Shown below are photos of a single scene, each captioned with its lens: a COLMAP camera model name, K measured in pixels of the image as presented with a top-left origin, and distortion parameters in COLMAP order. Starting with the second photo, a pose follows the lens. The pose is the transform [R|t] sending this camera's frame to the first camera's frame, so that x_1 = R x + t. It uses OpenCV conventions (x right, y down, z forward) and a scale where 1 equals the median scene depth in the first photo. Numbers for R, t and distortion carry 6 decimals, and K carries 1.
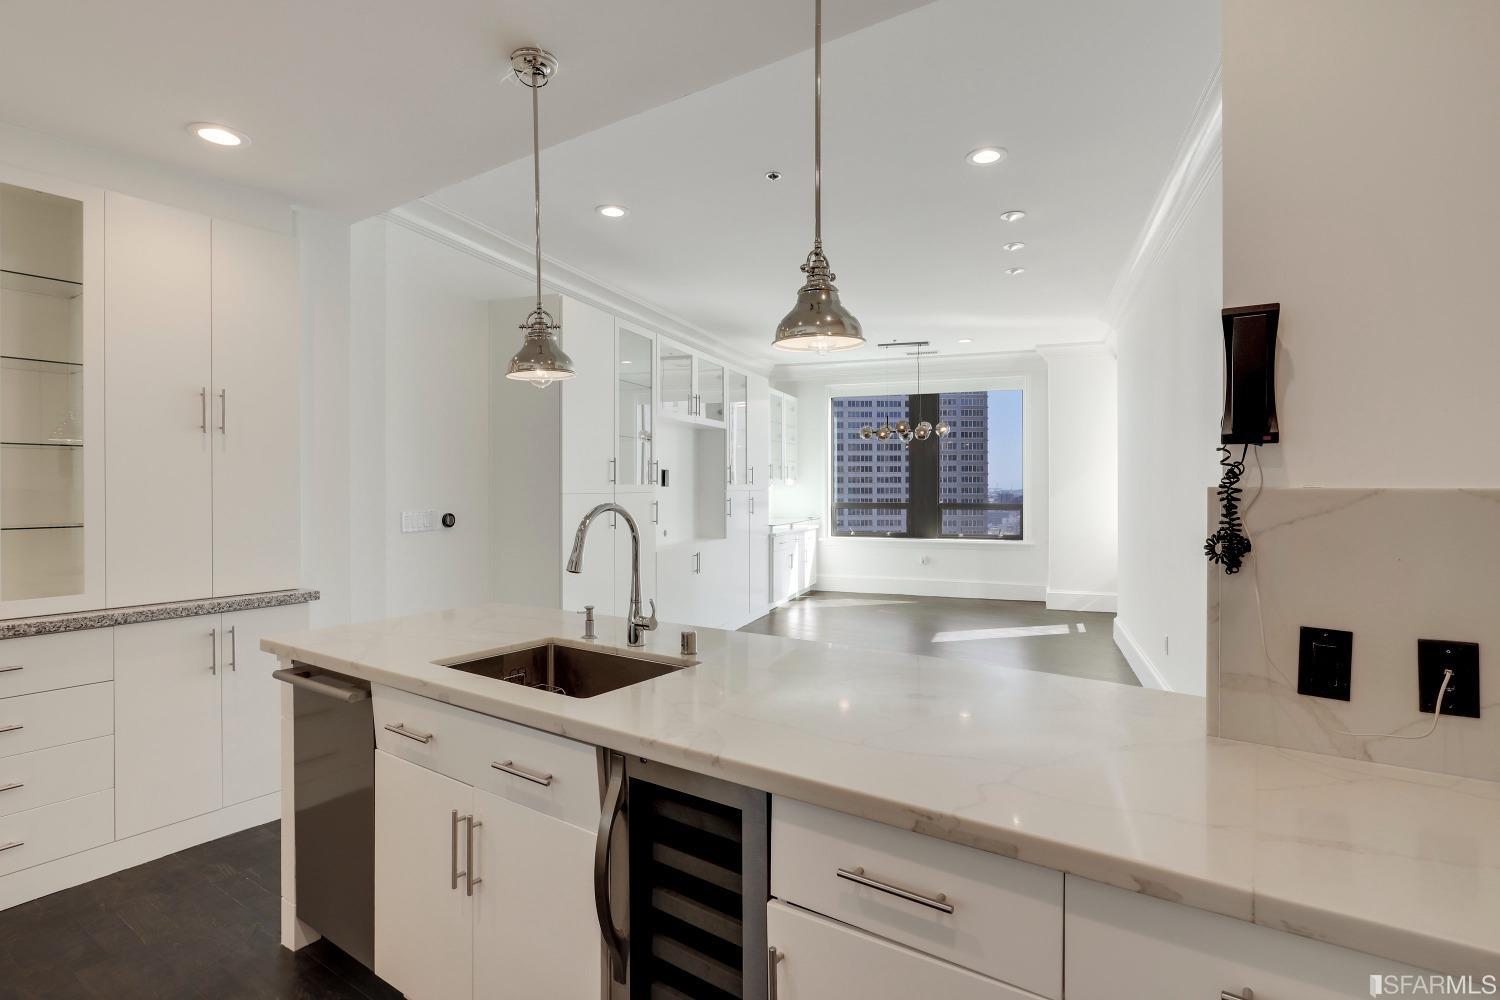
lens RADIAL K [[757.1, 0, 753.8], [0, 757.1, 493.3], [0, 0, 1]] dist [-0.022074, 0.009630]
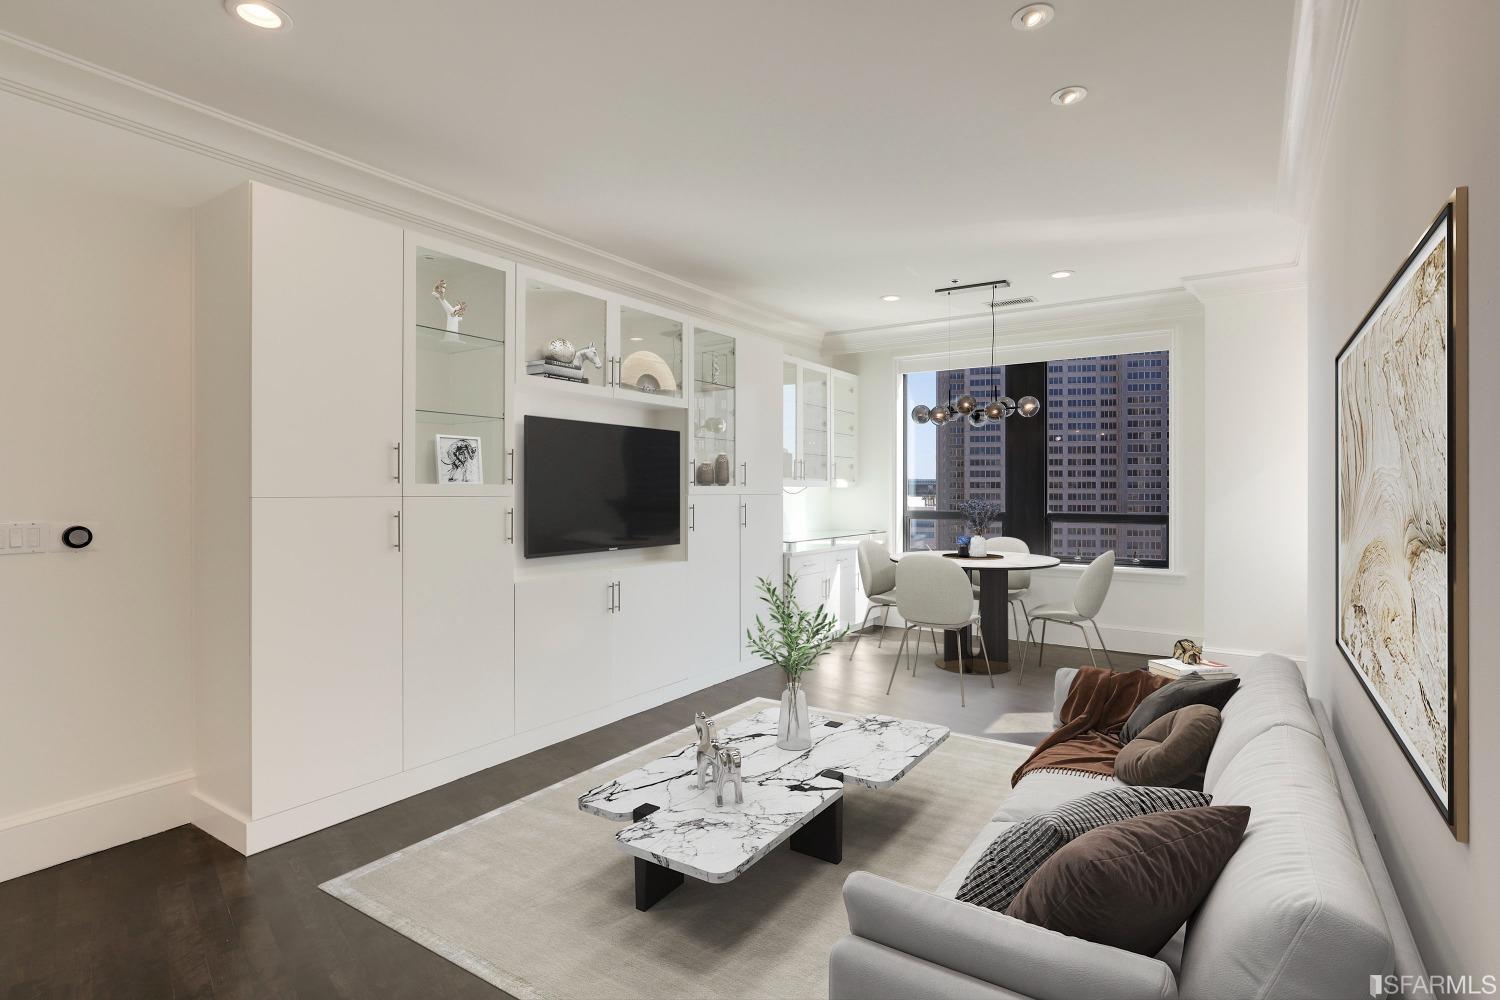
lens RADIAL K [[757.1, 0, 749.3], [0, 757.1, 496.1], [0, 0, 1]] dist [-0.022074, 0.009630]
pose [[0.971286, 0.004144, -0.237879, 0.149442], [-0.004913, 0.999984, -0.002641, -0.000265], [0.237864, 0.003734, 0.971291, 0.246108]]
